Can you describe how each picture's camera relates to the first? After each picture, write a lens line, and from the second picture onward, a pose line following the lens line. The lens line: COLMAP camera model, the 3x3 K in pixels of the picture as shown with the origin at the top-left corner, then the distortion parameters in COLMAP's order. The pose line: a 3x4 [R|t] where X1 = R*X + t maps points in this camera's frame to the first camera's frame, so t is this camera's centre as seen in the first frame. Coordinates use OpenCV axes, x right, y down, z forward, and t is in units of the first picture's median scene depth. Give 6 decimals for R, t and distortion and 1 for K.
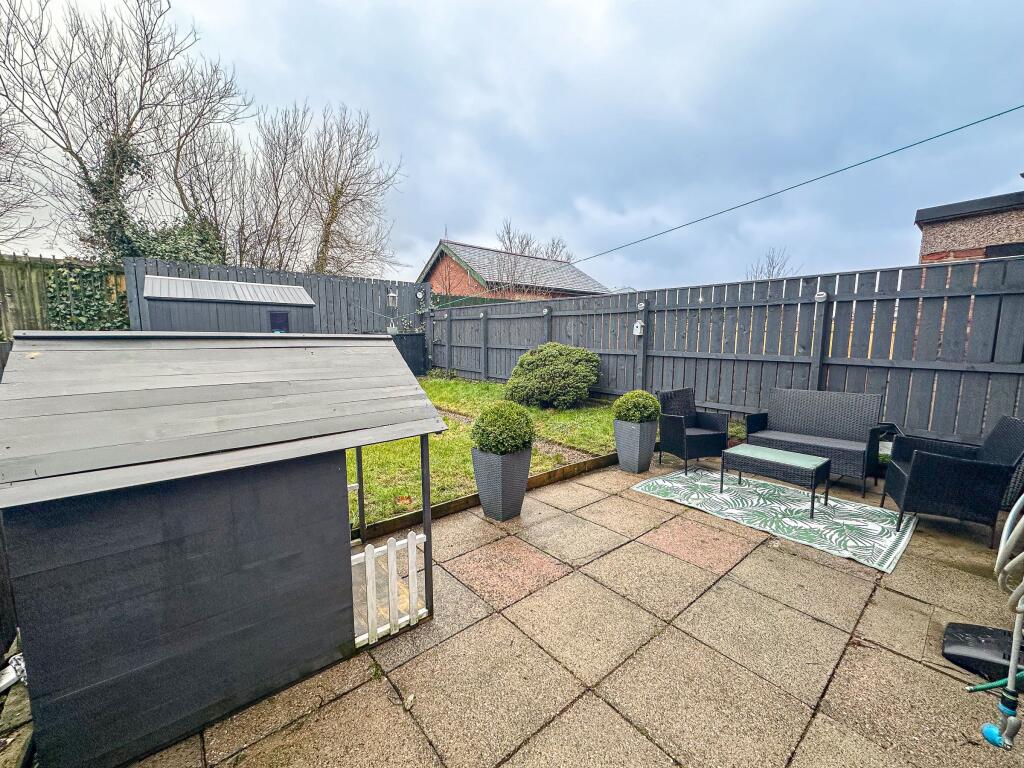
lens RADIAL K [[420.8, 0, 507.1], [0, 420.8, 385.5], [0, 0, 1]] dist [-0.002086, -0.000043]
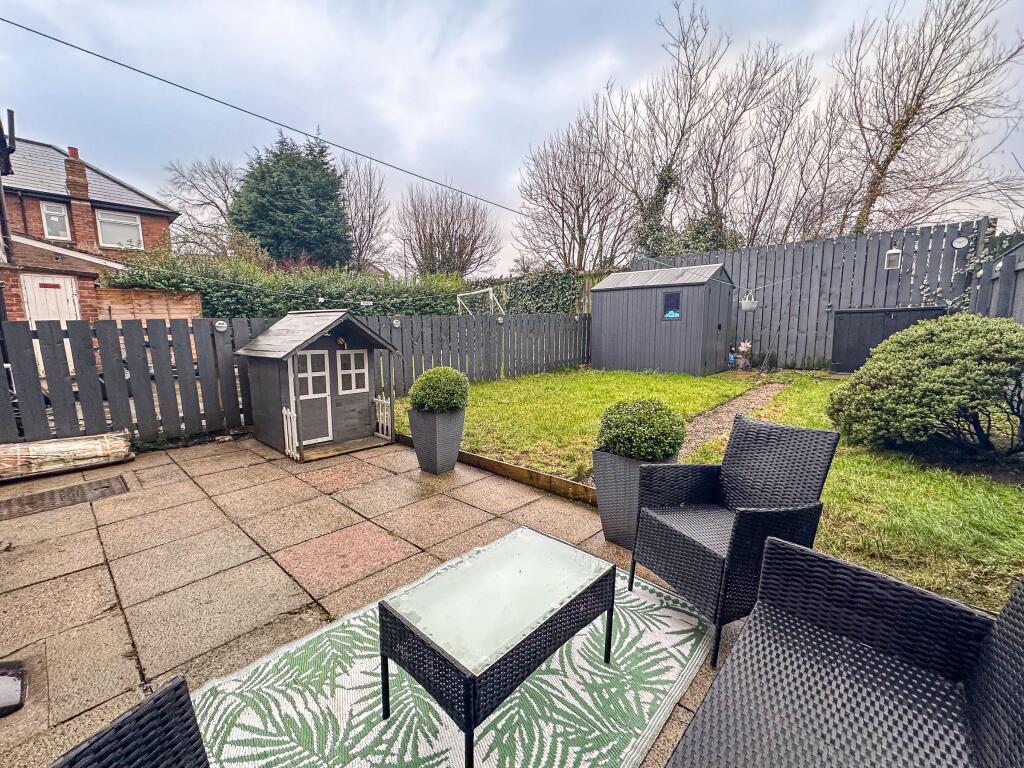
lens RADIAL K [[420.8, 0, 507.1], [0, 420.8, 385.5], [0, 0, 1]] dist [-0.002086, -0.000043]
pose [[0.130294, 0.139774, -0.981574, 0.878482], [-0.107660, 0.986154, 0.126135, -0.058304], [0.985613, 0.089242, 0.143538, 0.820352]]
